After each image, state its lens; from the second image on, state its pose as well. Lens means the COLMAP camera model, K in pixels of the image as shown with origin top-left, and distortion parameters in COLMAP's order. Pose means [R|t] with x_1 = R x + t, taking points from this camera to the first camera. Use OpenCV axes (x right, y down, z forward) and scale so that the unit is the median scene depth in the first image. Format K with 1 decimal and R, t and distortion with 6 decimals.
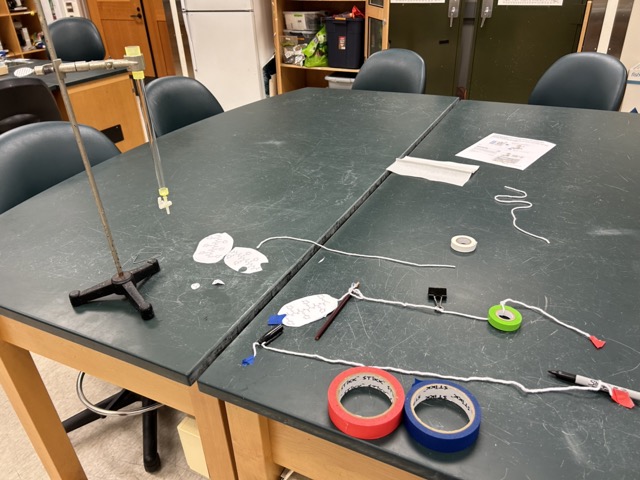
lens RADIAL K [[490.9, 0, 330.2], [0, 490.9, 240.1], [0, 0, 1]] dist [0.053179, -0.080198]
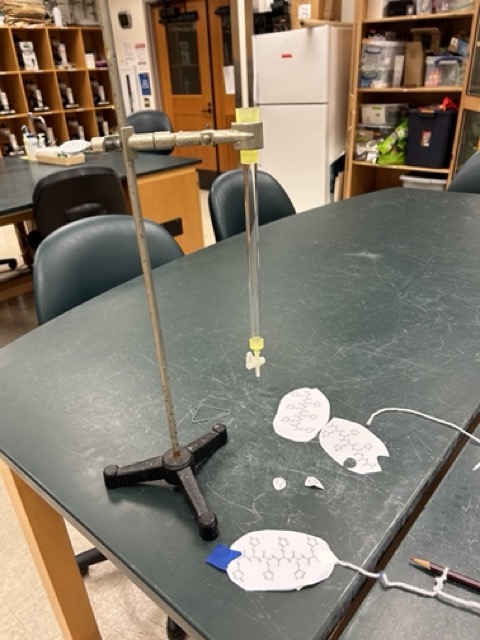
lens RADIAL K [[490.9, 0, 240.0], [0, 490.9, 320.0], [0, 0, 1]] dist [0.053179, -0.080198]
pose [[0.963115, 0.106154, -0.247266, -0.160447], [-0.114405, 0.993249, -0.019198, -0.088580], [0.243558, 0.046779, 0.968757, 0.301220]]
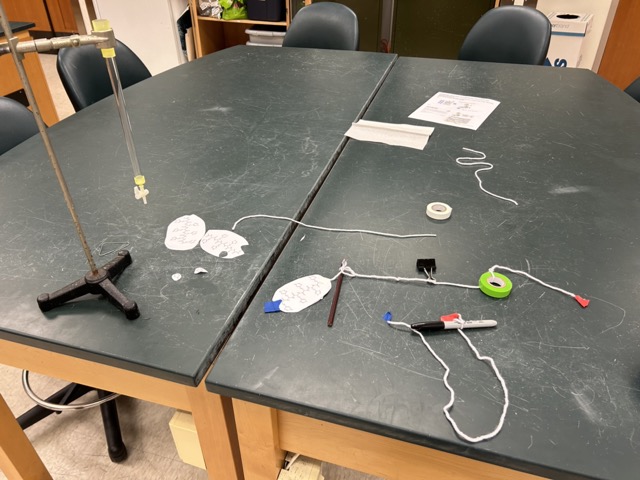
lens RADIAL K [[491.1, 0, 323.2], [0, 491.1, 232.9], [0, 0, 1]] dist [0.050653, -0.077600]
pose [[0.986907, -0.071035, 0.144808, -0.111068], [0.059567, 0.994846, 0.082052, -0.043581], [-0.149891, -0.072352, 0.986052, 0.034448]]
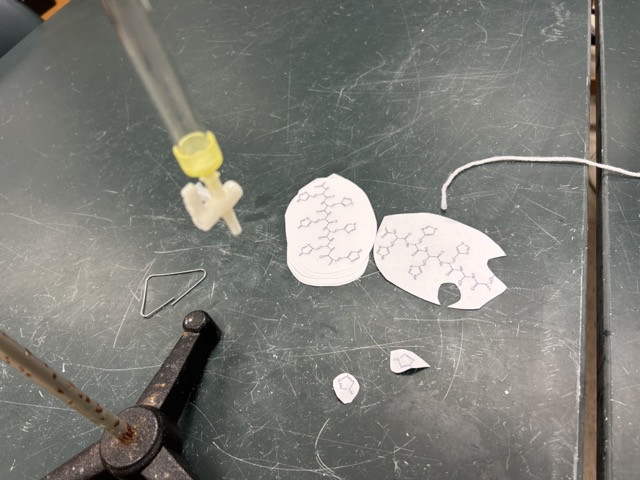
lens RADIAL K [[489.3, 0, 321.8], [0, 489.3, 250.1], [0, 0, 1]] dist [0.051486, -0.085580]
pose [[0.981402, -0.185890, -0.047901, -0.221929], [0.191326, 0.926900, 0.322878, -0.091181], [-0.015621, -0.326038, 0.945228, 0.618227]]
